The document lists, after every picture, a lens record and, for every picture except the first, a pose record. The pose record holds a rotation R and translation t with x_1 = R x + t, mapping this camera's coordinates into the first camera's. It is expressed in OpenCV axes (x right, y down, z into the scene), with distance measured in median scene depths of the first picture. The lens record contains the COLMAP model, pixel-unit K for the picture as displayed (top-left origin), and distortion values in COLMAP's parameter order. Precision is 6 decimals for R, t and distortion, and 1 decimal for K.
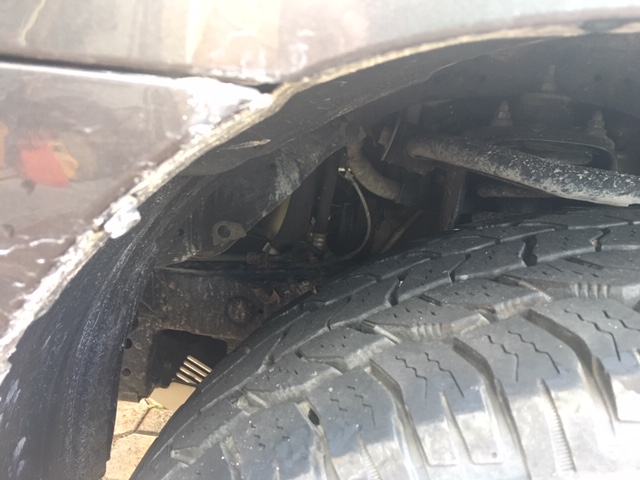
lens RADIAL K [[548.5, 0, 319.7], [0, 548.5, 232.1], [0, 0, 1]] dist [0.051045, -0.083723]
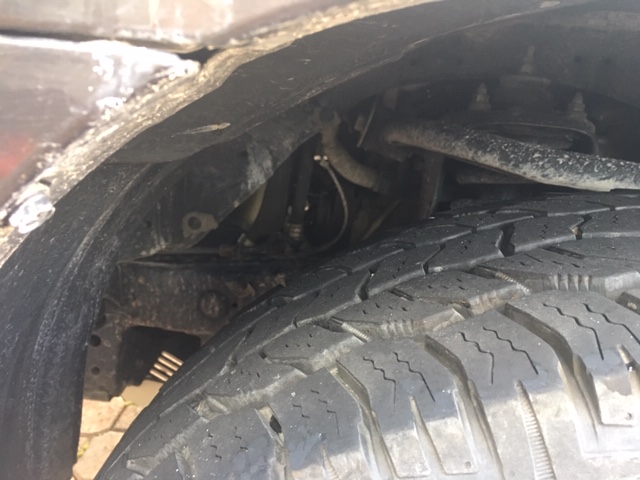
lens RADIAL K [[548.5, 0, 319.7], [0, 548.5, 232.1], [0, 0, 1]] dist [0.051045, -0.083723]
pose [[0.999523, -0.013654, 0.027687, 0.030089], [0.013133, 0.999735, 0.018882, -0.000933], [-0.027937, -0.018510, 0.999438, 0.059618]]
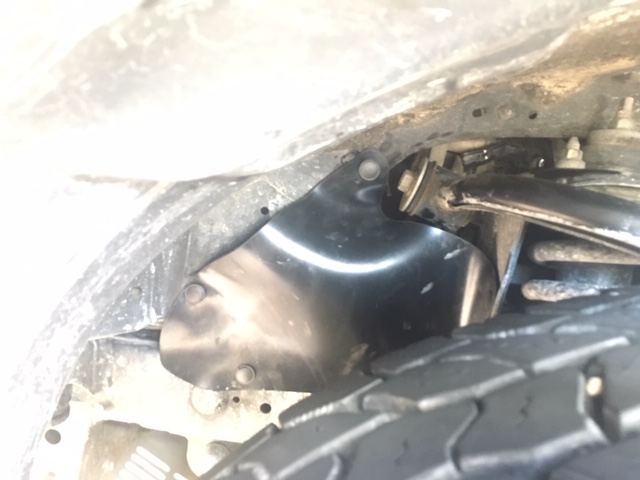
lens RADIAL K [[548.5, 0, 319.7], [0, 548.5, 232.1], [0, 0, 1]] dist [0.051045, -0.083723]
pose [[0.998117, 0.047641, 0.038640, -0.056890], [-0.042539, 0.991427, -0.123547, 0.005226], [-0.044194, 0.121671, 0.991586, 0.369902]]
